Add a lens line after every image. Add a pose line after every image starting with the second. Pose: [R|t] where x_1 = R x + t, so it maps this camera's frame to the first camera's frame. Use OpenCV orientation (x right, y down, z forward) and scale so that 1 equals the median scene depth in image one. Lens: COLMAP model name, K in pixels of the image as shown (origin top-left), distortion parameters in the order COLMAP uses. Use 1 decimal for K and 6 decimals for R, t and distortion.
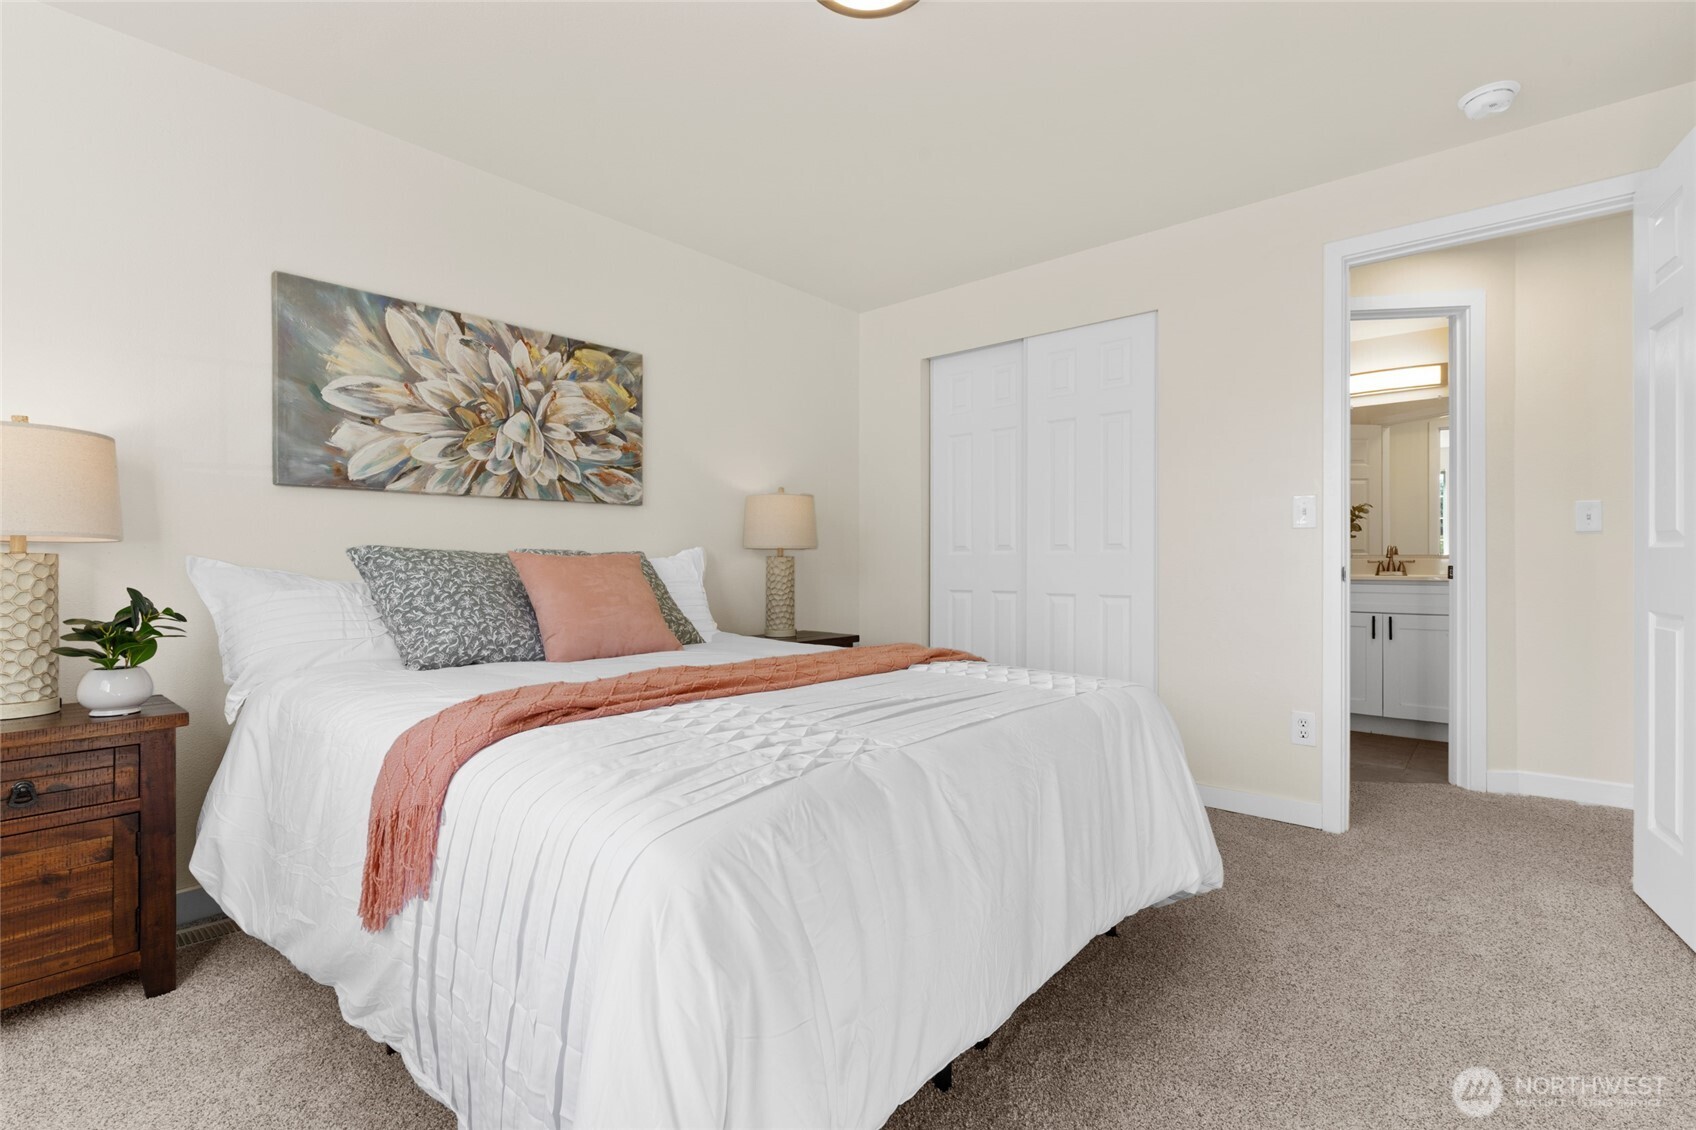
lens RADIAL K [[756.6, 0, 850.1], [0, 756.6, 556.9], [0, 0, 1]] dist [-0.002220, -0.000148]
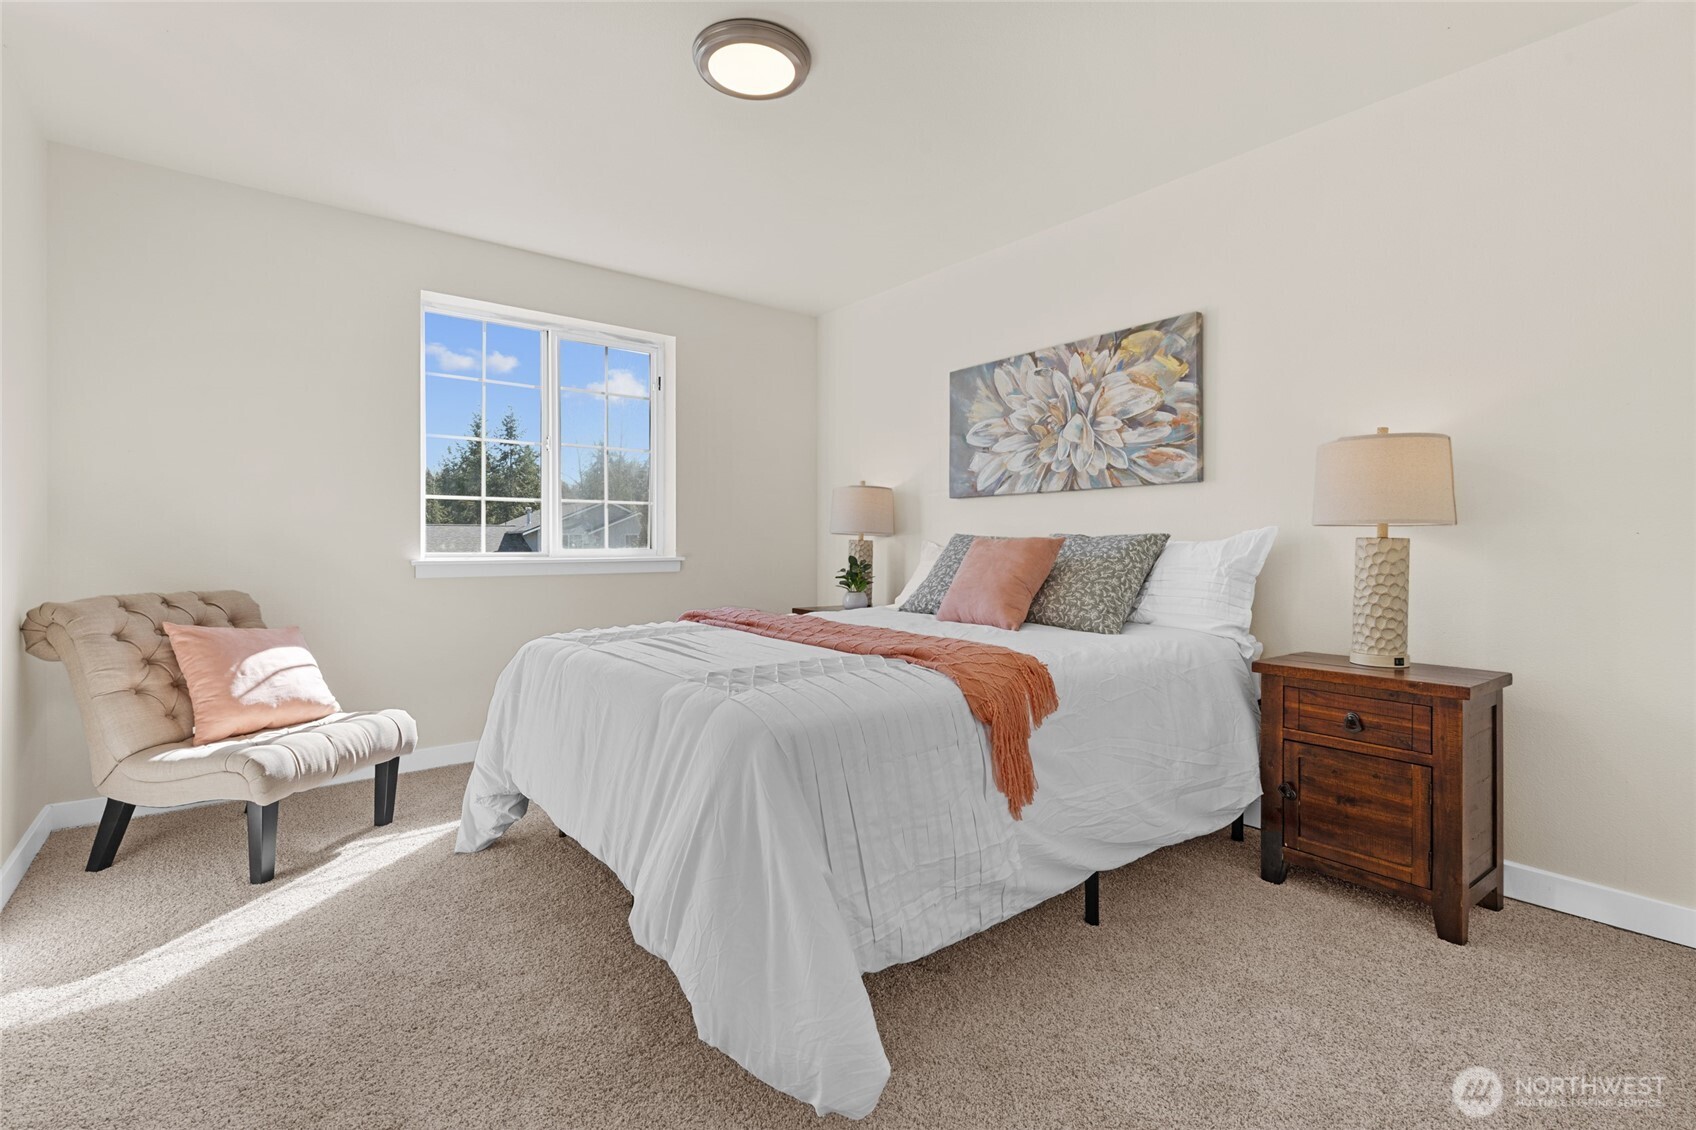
lens RADIAL K [[756.6, 0, 851.1], [0, 756.6, 552.9], [0, 0, 1]] dist [-0.002220, -0.000148]
pose [[-0.167421, 0.013302, -0.985796, 0.782485], [0.004473, 0.999909, 0.012732, 0.003394], [0.985875, -0.002277, -0.167465, 0.871128]]
